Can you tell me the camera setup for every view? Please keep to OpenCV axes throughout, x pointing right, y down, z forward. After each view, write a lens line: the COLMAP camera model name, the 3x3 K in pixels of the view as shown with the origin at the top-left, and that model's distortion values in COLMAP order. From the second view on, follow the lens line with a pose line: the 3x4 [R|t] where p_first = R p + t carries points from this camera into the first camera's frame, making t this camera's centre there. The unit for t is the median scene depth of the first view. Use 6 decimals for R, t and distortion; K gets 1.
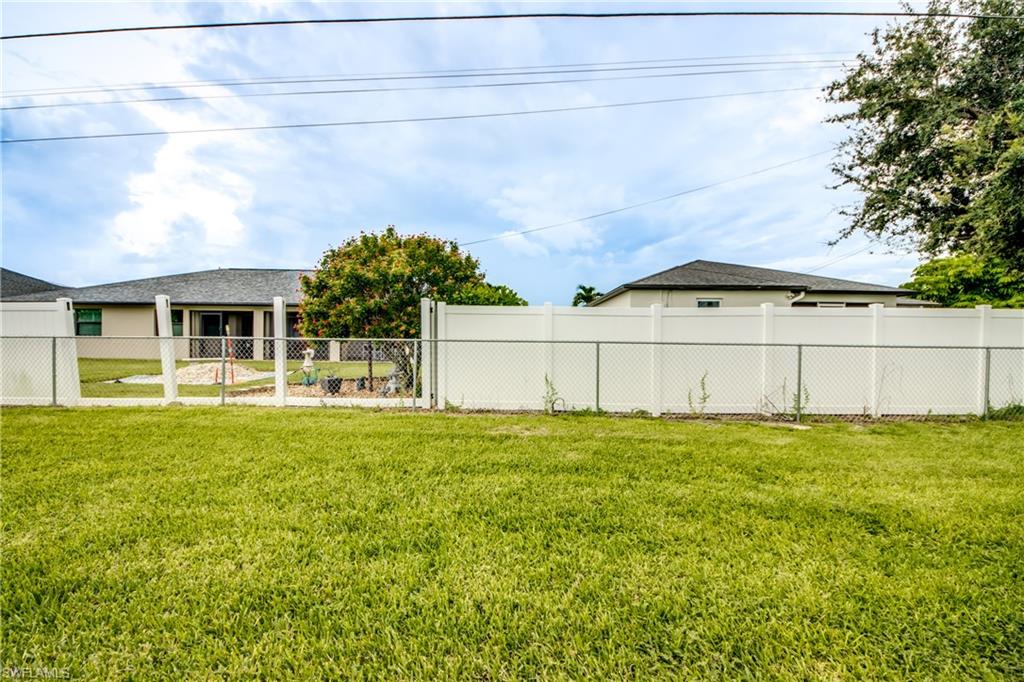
lens RADIAL K [[383.8, 0, 510.4], [0, 383.8, 347.7], [0, 0, 1]] dist [0.039757, -0.026364]
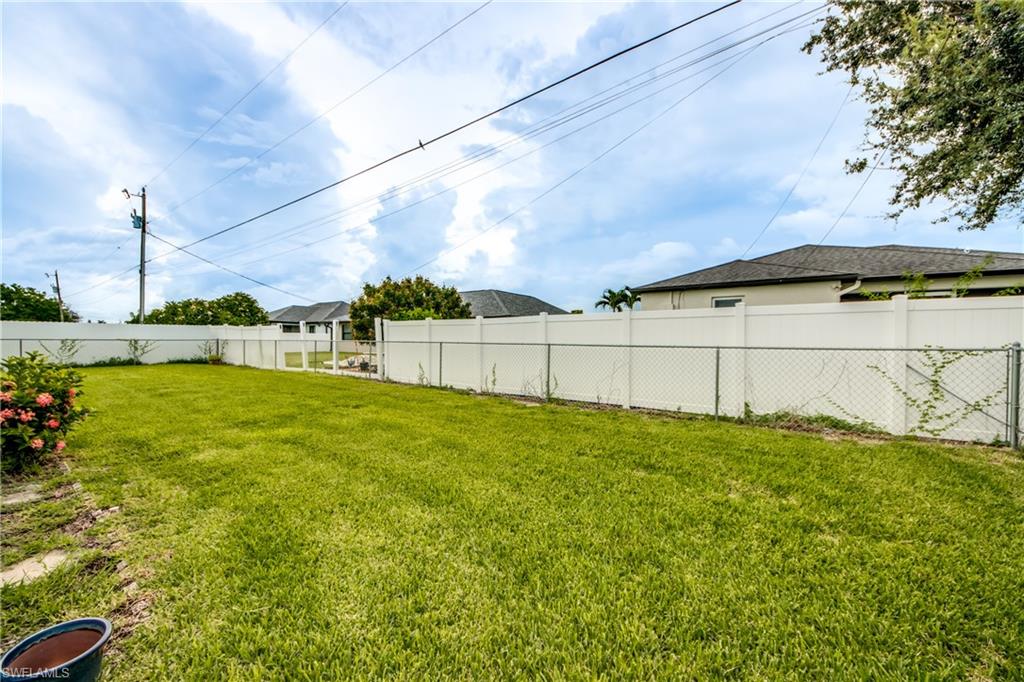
lens RADIAL K [[383.8, 0, 510.4], [0, 383.8, 347.7], [0, 0, 1]] dist [0.039757, -0.026364]
pose [[0.822387, 0.007094, -0.568884, 0.891211], [-0.013234, 0.999890, -0.006663, 0.010190], [0.568775, 0.013008, 0.822391, -0.077379]]
